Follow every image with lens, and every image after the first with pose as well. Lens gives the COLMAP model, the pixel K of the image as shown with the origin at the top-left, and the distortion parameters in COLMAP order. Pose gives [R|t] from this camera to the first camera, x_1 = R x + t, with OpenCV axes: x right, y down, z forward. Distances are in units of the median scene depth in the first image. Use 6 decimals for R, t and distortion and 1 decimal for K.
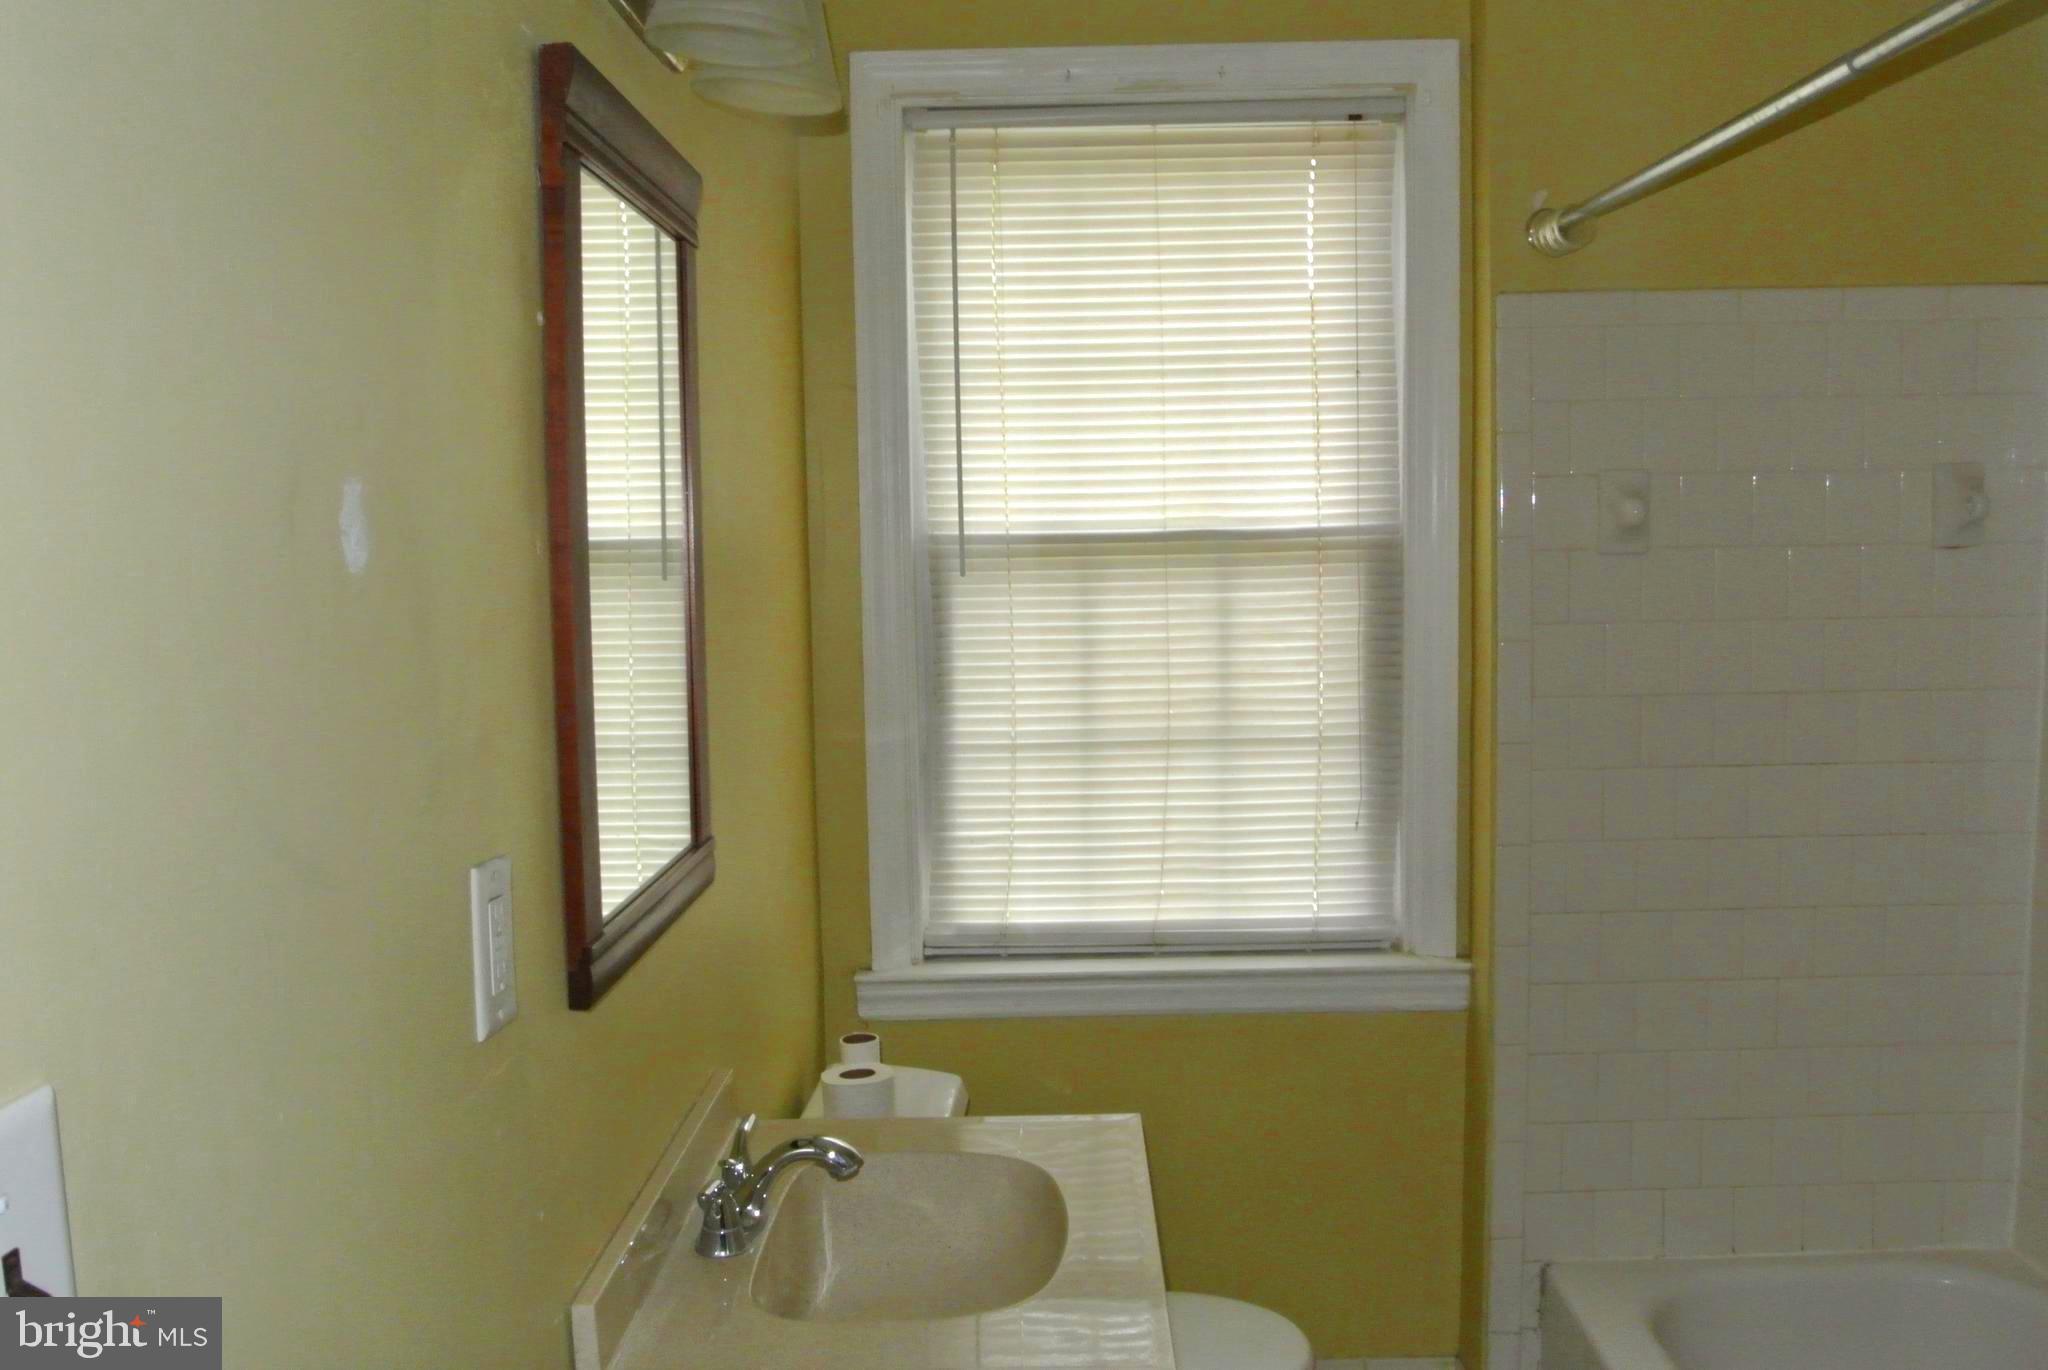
lens RADIAL K [[1814.0, 0, 1023.3], [0, 1814.0, 684.1], [0, 0, 1]] dist [-0.045157, 0.003252]
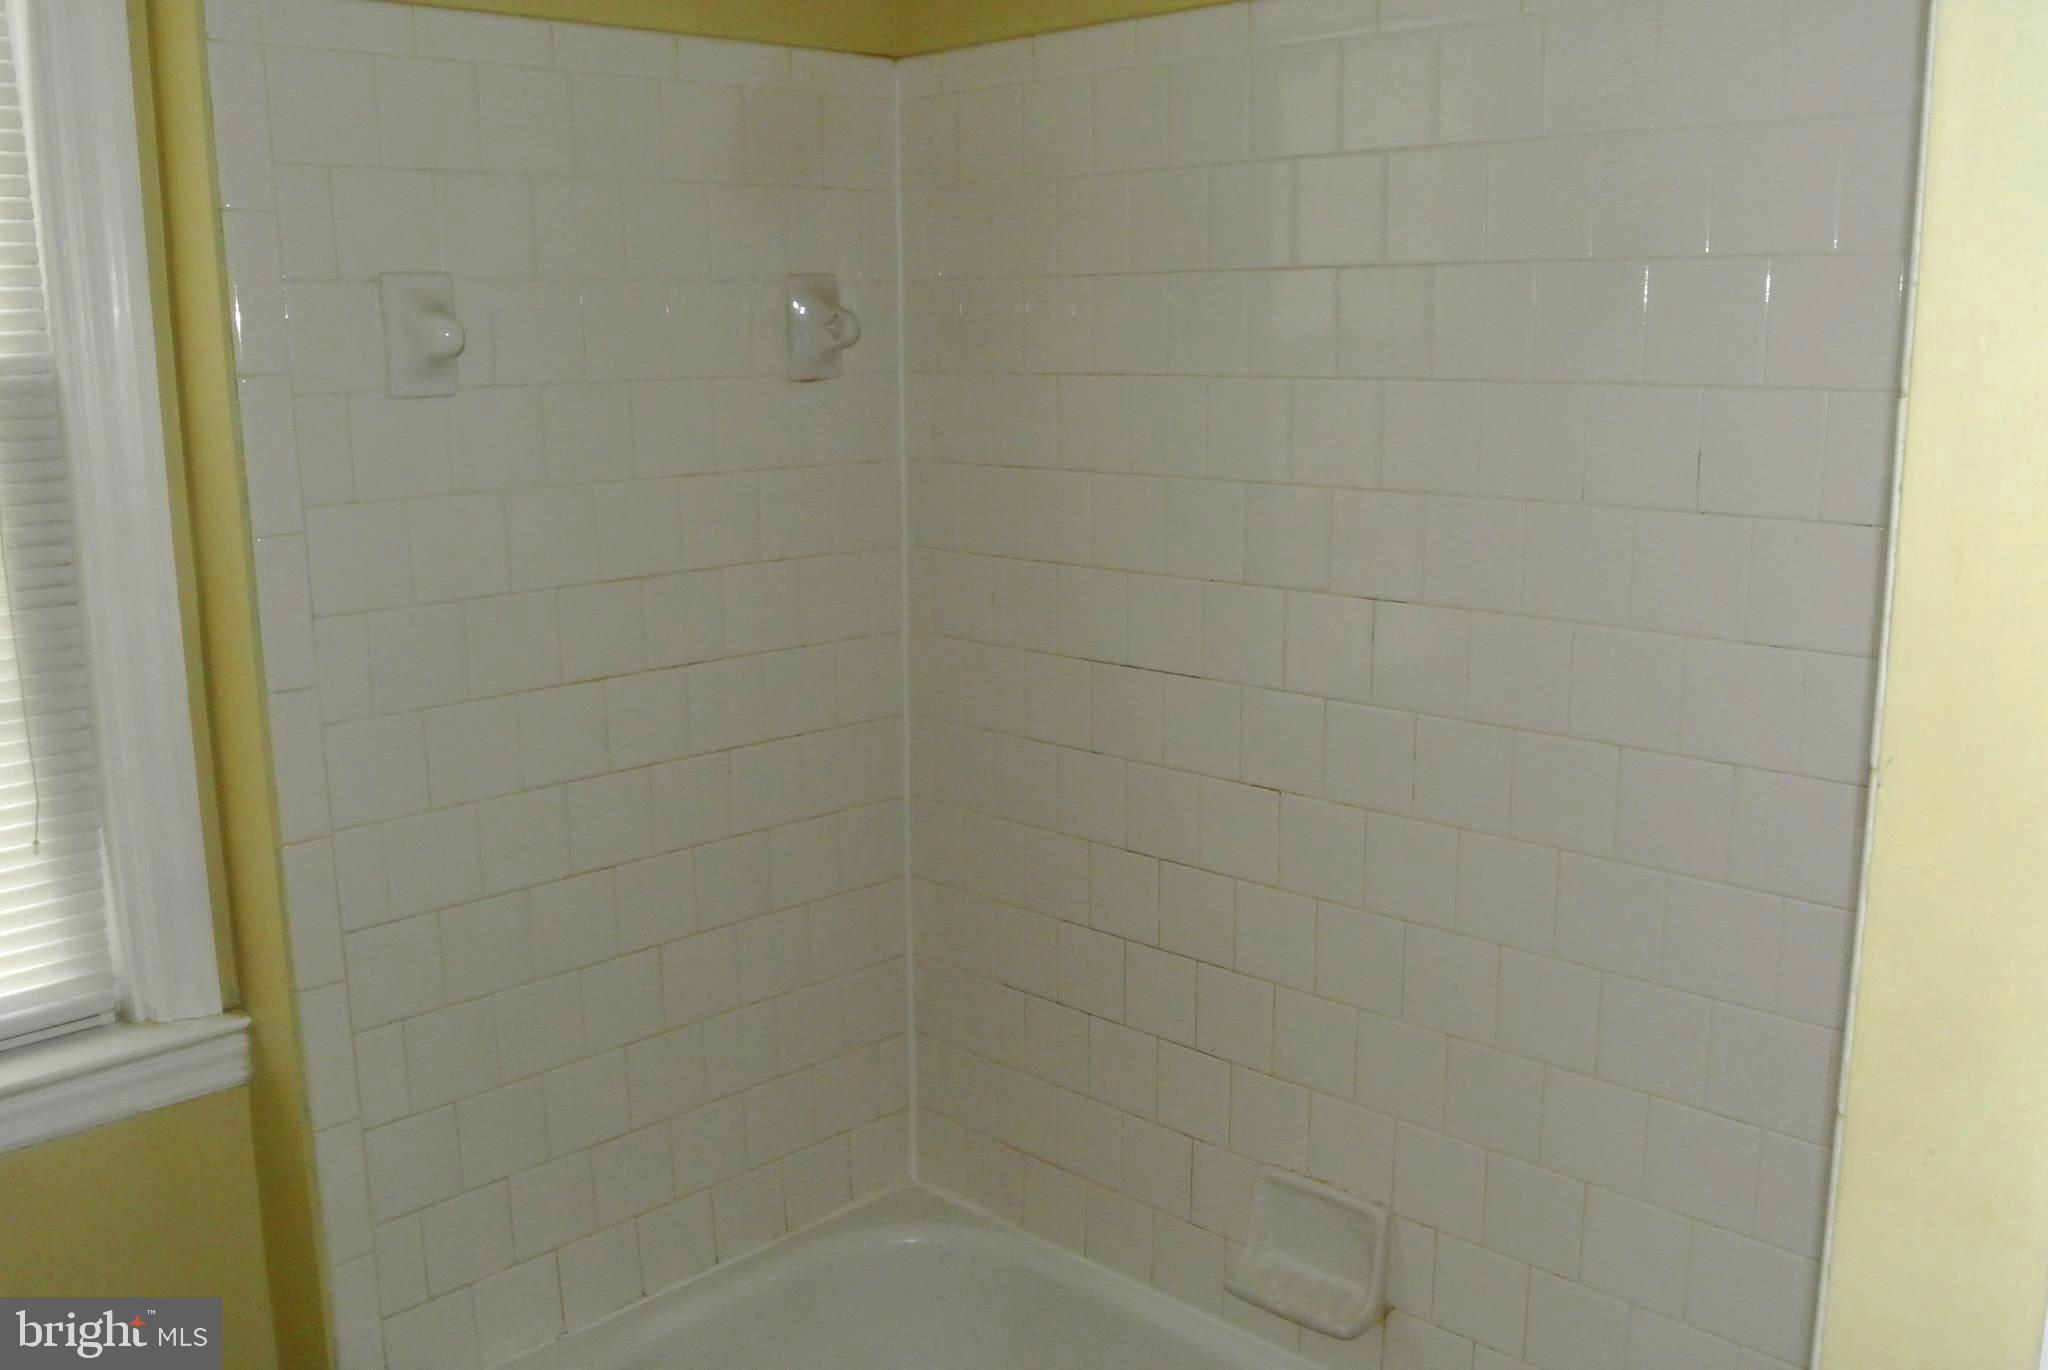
lens RADIAL K [[1814.0, 0, 1022.4], [0, 1814.0, 701.9], [0, 0, 1]] dist [-0.045157, 0.003252]
pose [[0.686758, -0.136569, 0.713942, -0.015838], [0.063156, 0.989688, 0.128565, -0.029206], [-0.724138, -0.043203, 0.688301, 0.334314]]
